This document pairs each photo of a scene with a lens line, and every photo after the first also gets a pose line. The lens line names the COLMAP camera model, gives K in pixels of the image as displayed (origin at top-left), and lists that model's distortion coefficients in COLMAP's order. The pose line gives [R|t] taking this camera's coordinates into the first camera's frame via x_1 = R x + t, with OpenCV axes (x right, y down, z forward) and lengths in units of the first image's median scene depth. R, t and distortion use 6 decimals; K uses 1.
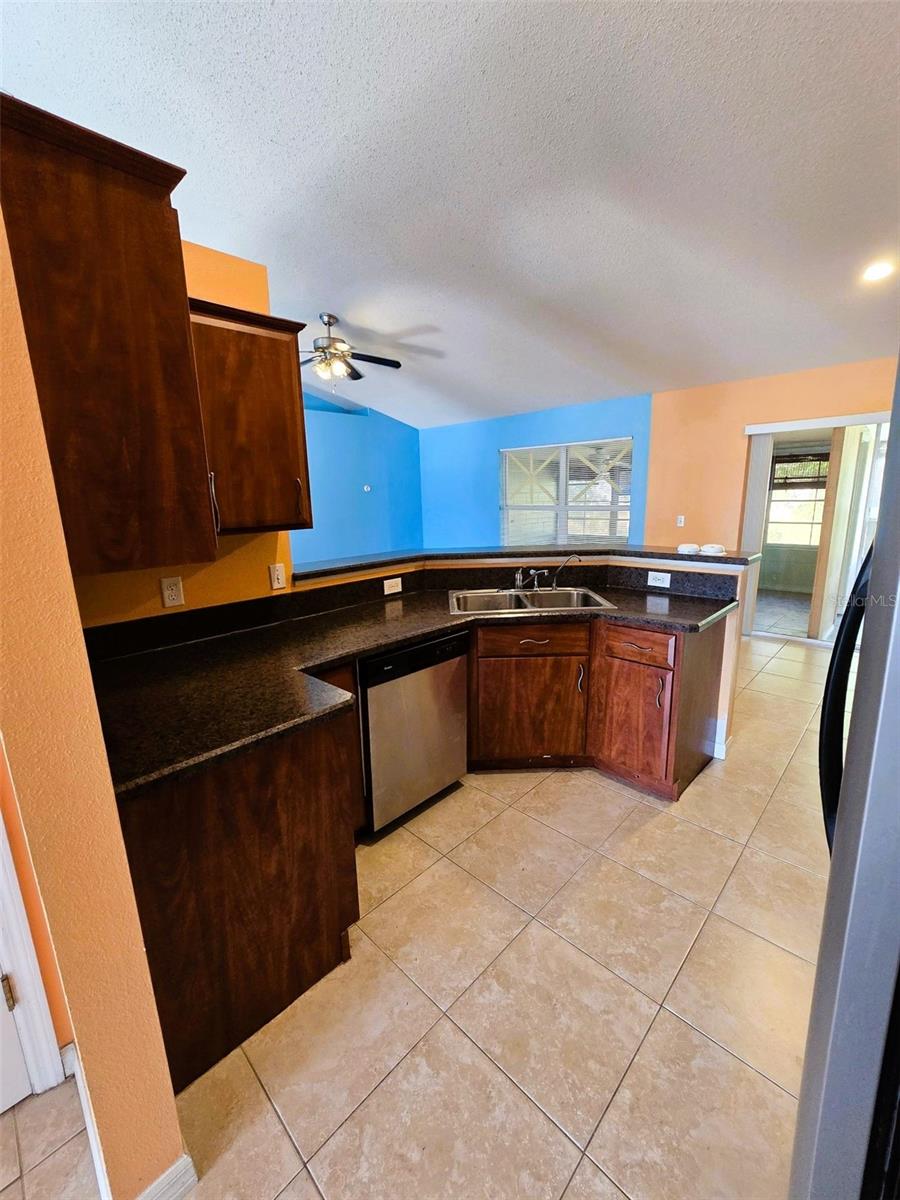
lens RADIAL K [[489.5, 0, 450.8], [0, 489.5, 596.1], [0, 0, 1]] dist [0.000515, 0.000348]
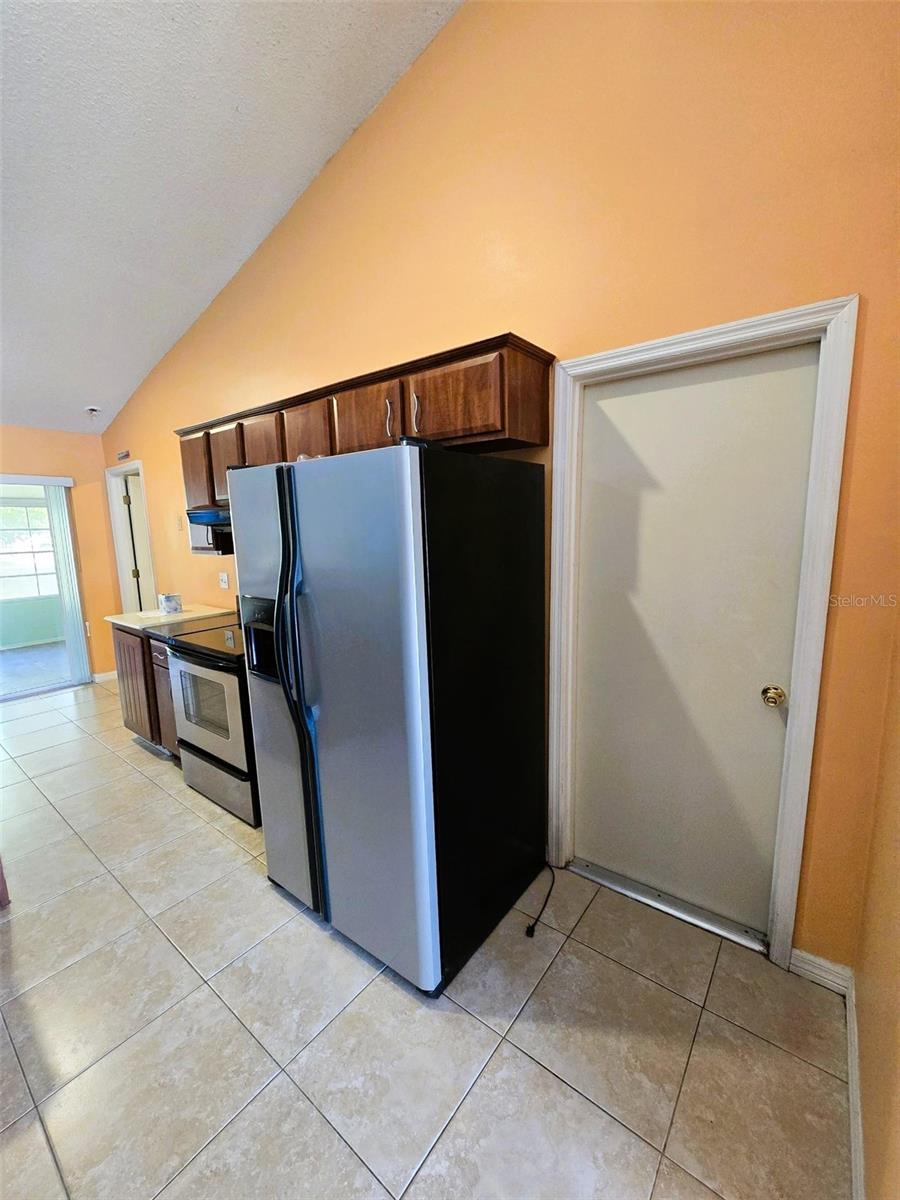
lens RADIAL K [[489.5, 0, 452.0], [0, 489.5, 602.0], [0, 0, 1]] dist [0.000515, 0.000348]
pose [[-0.112537, -0.122528, 0.986064, -0.688690], [0.224180, 0.963651, 0.145328, -0.065093], [-0.968028, 0.237410, -0.080978, 0.332447]]
